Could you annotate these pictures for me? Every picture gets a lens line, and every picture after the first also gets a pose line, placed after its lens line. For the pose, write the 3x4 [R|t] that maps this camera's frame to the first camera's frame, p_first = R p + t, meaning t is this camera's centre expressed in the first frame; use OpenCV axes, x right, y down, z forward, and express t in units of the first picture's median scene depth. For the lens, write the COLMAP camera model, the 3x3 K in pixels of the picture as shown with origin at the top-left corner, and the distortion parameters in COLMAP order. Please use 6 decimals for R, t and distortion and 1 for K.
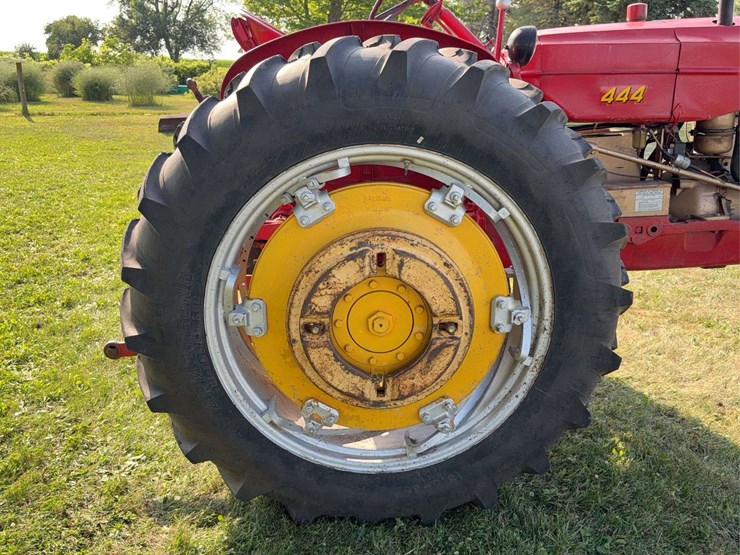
lens RADIAL K [[641.7, 0, 370.0], [0, 641.7, 277.5], [0, 0, 1]] dist [0.127639, -0.210322]
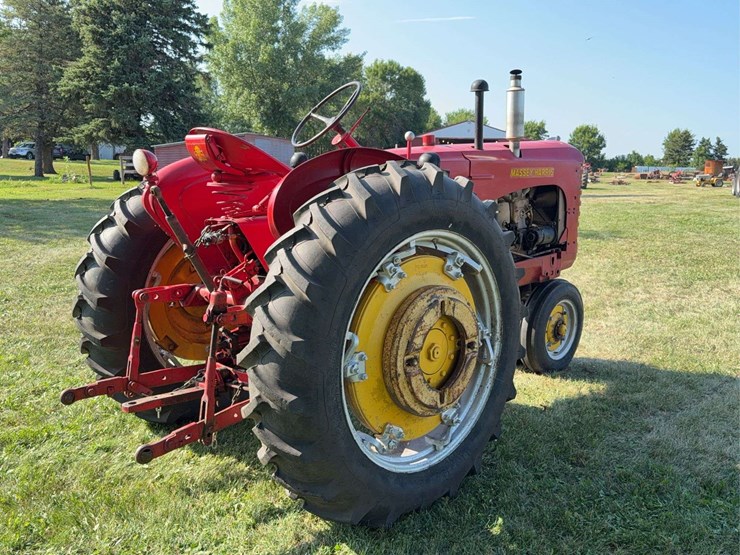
lens RADIAL K [[678.9, 0, 370.0], [0, 678.9, 277.5], [0, 0, 1]] dist [0.128891, -0.226397]
pose [[0.742505, -0.105567, 0.661470, -1.069375], [0.192827, 0.979388, -0.060145, -0.027607], [-0.641486, 0.172208, 0.747556, -0.069973]]
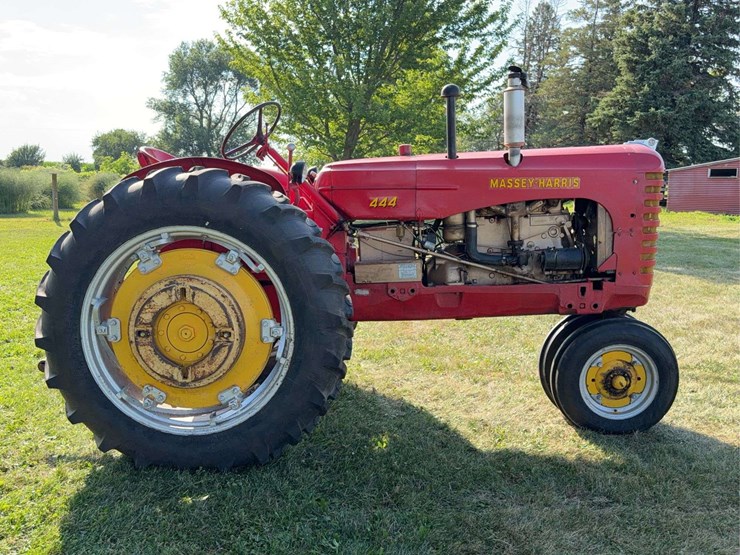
lens RADIAL K [[678.9, 0, 370.0], [0, 678.9, 277.5], [0, 0, 1]] dist [0.128891, -0.226397]
pose [[0.998032, 0.014237, -0.061072, 0.582359], [-0.024310, 0.985570, -0.167513, 0.211237], [0.057806, 0.168668, 0.983976, -0.706552]]
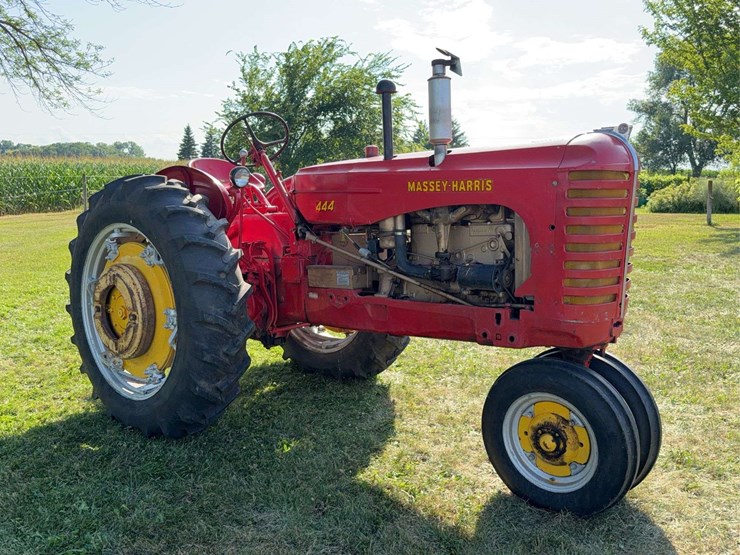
lens RADIAL K [[678.9, 0, 370.0], [0, 678.9, 277.5], [0, 0, 1]] dist [0.128891, -0.226397]
pose [[0.736470, 0.087735, -0.670757, 1.969069], [-0.201408, 0.975024, -0.093607, 0.012167], [0.645792, 0.204034, 0.735747, -0.082529]]
